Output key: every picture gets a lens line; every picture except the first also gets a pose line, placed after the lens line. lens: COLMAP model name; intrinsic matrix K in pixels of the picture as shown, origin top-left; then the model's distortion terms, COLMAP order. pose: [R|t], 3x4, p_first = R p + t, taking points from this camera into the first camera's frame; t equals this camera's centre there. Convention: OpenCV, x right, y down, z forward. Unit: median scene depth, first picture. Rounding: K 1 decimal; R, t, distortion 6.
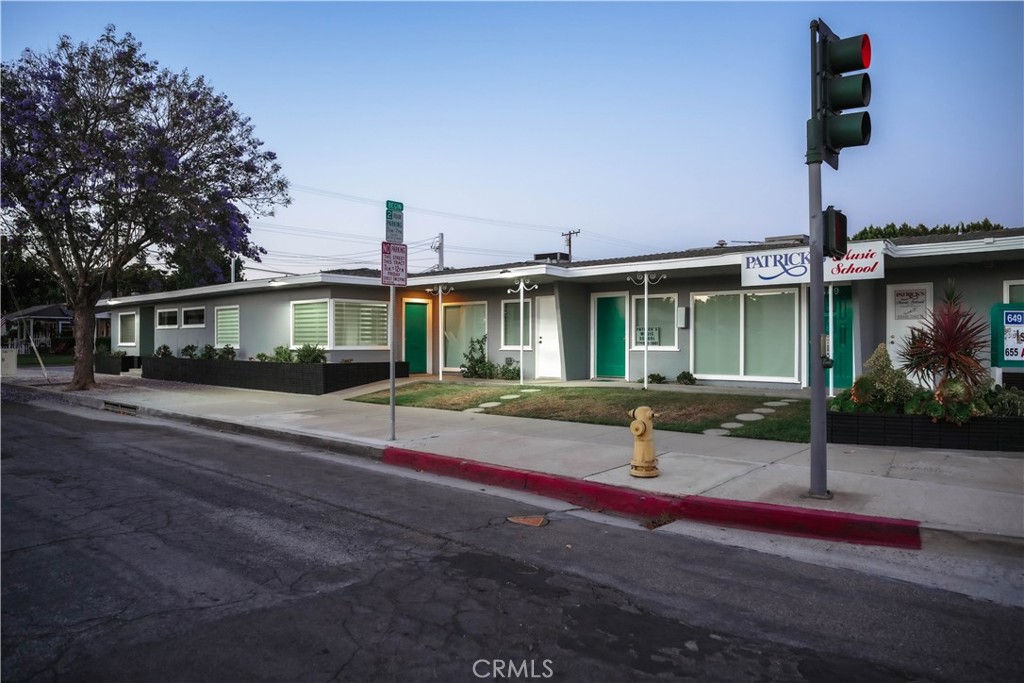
lens RADIAL K [[670.9, 0, 512.0], [0, 670.9, 341.5], [0, 0, 1]] dist [-0.106354, 0.095556]
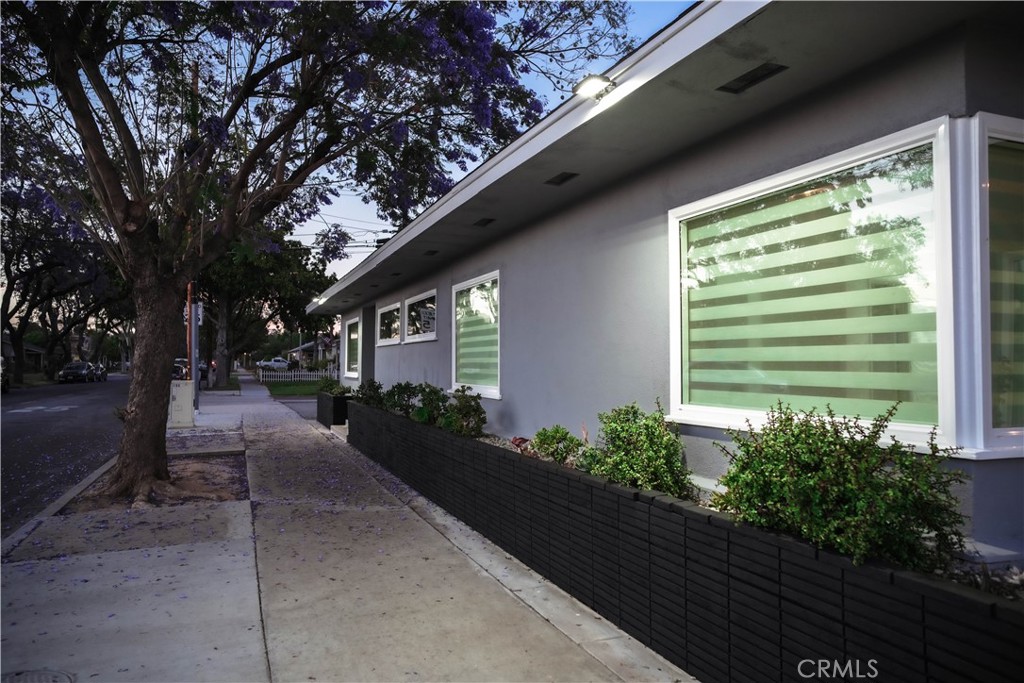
lens RADIAL K [[670.9, 0, 512.0], [0, 670.9, 341.5], [0, 0, 1]] dist [-0.106354, 0.095556]
pose [[0.891206, -0.011683, -0.453449, -0.279694], [-0.005050, 0.999351, -0.035673, -0.006740], [0.453571, 0.034082, 0.890568, 0.775274]]
